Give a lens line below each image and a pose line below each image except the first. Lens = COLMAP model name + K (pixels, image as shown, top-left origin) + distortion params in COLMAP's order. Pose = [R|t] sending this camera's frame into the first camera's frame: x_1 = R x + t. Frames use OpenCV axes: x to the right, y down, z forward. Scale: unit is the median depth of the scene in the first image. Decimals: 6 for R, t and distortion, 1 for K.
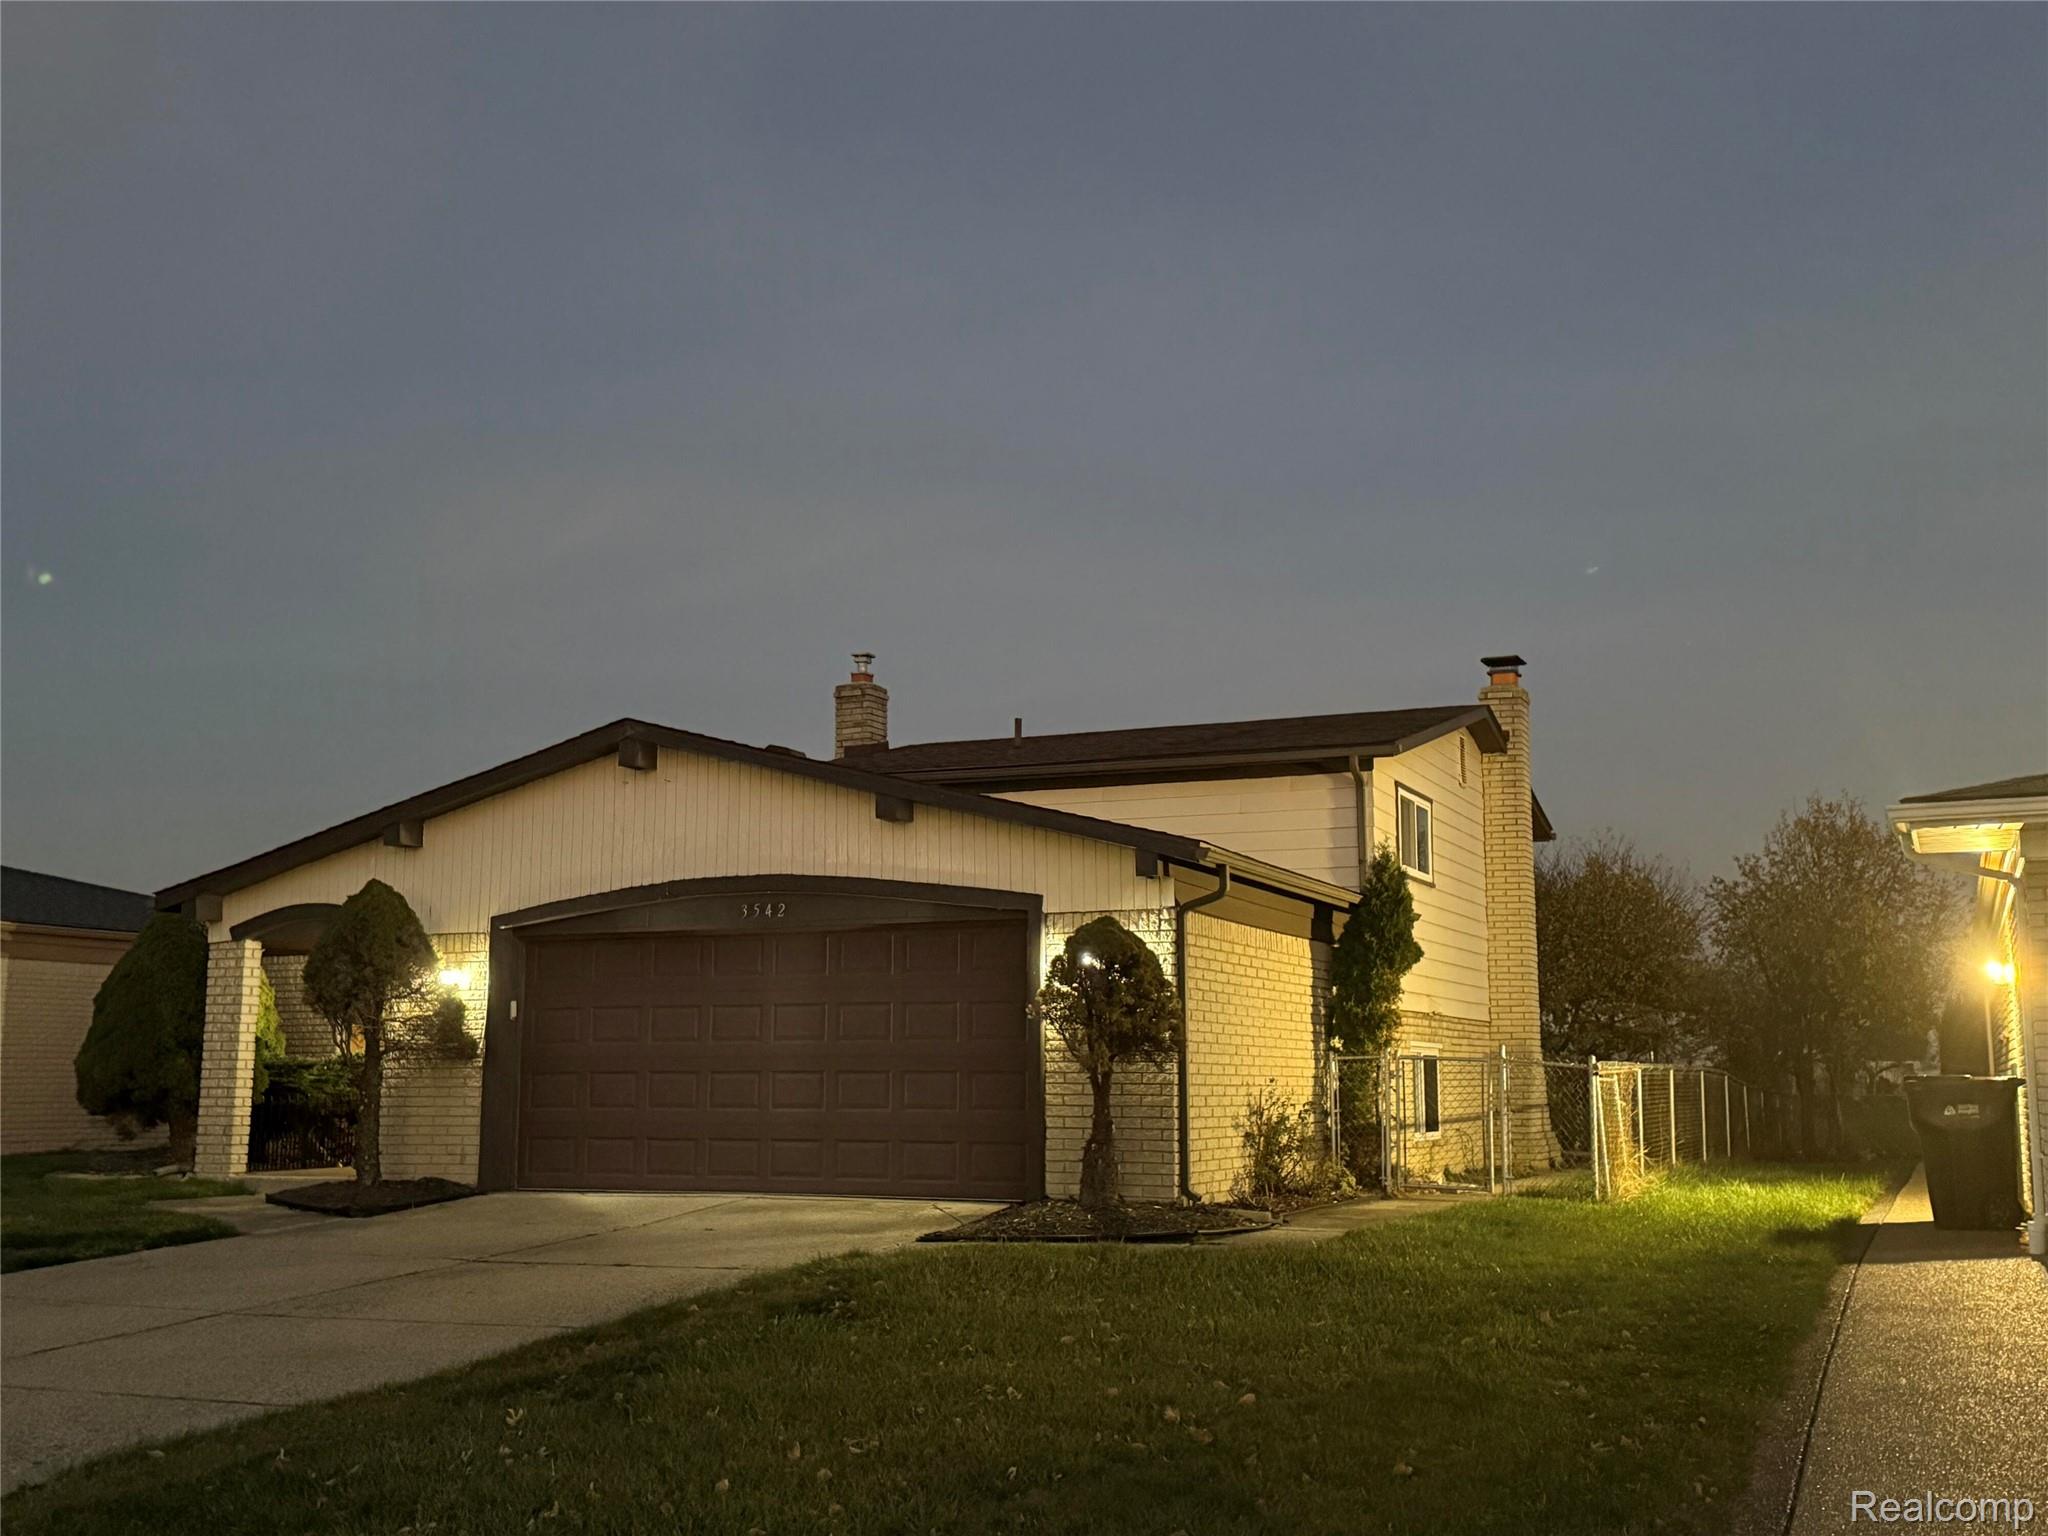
lens RADIAL K [[2172.5, 0, 1024.0], [0, 2172.5, 768.0], [0, 0, 1]] dist [0.003968, -0.001072]
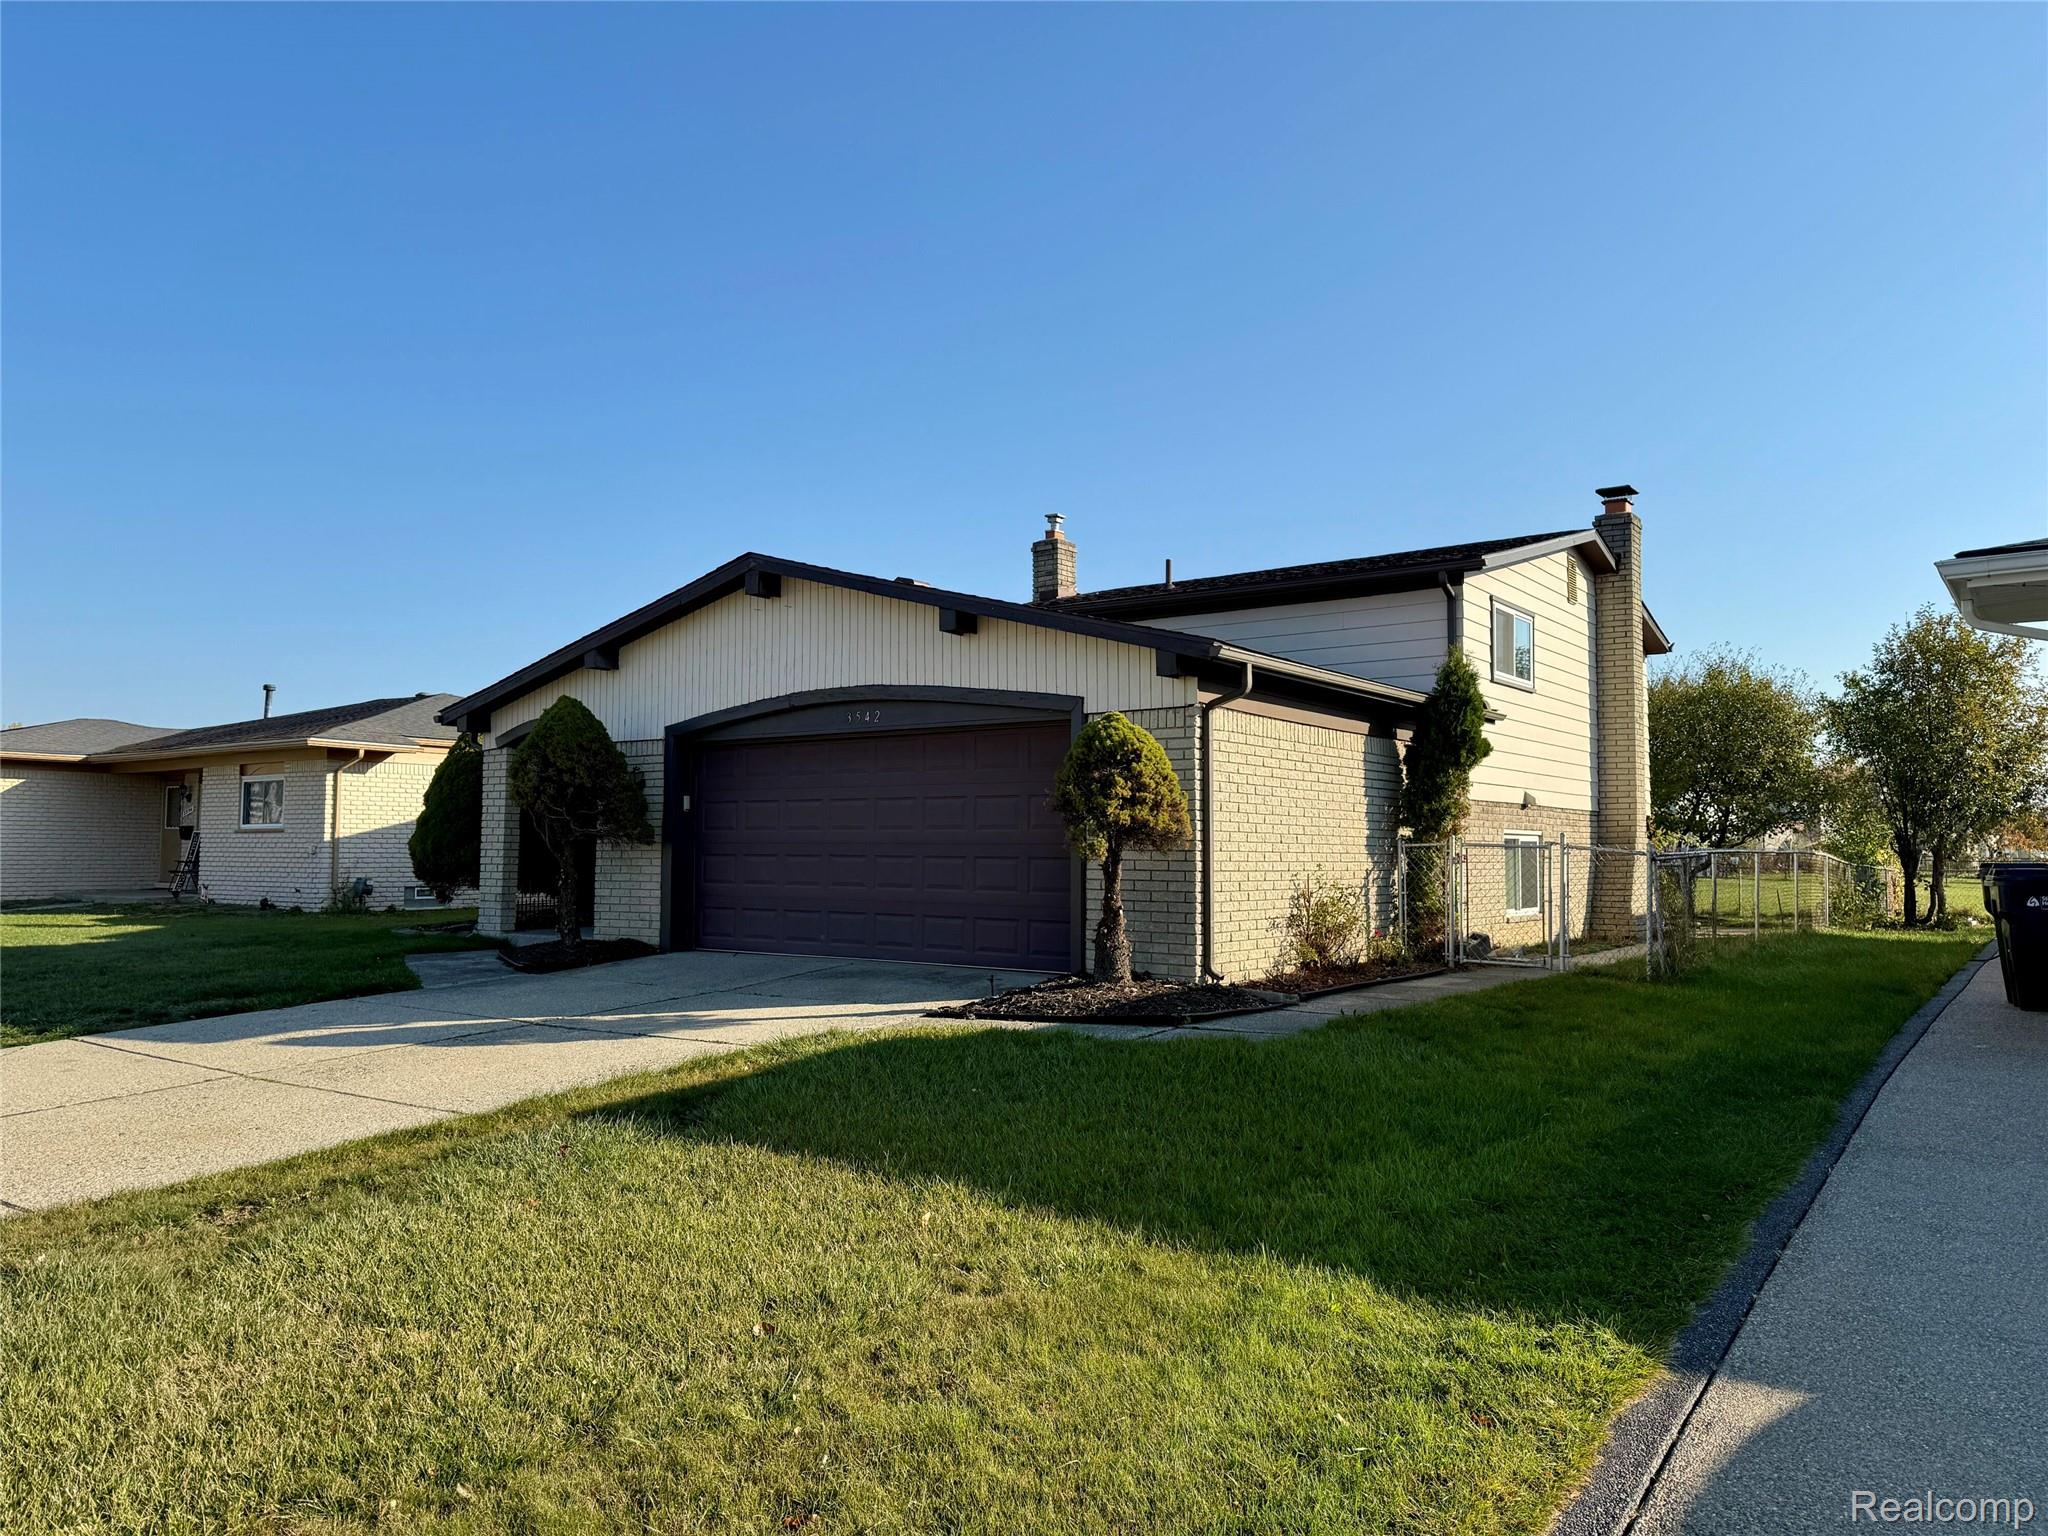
lens RADIAL K [[1399.4, 0, 1024.0], [0, 1399.4, 768.0], [0, 0, 1]] dist [0.110347, -0.264462]
pose [[0.970521, -0.008308, -0.240874, 0.132870], [0.029323, 0.996052, 0.083793, 0.030901], [0.239227, -0.088386, 0.966932, 0.280715]]
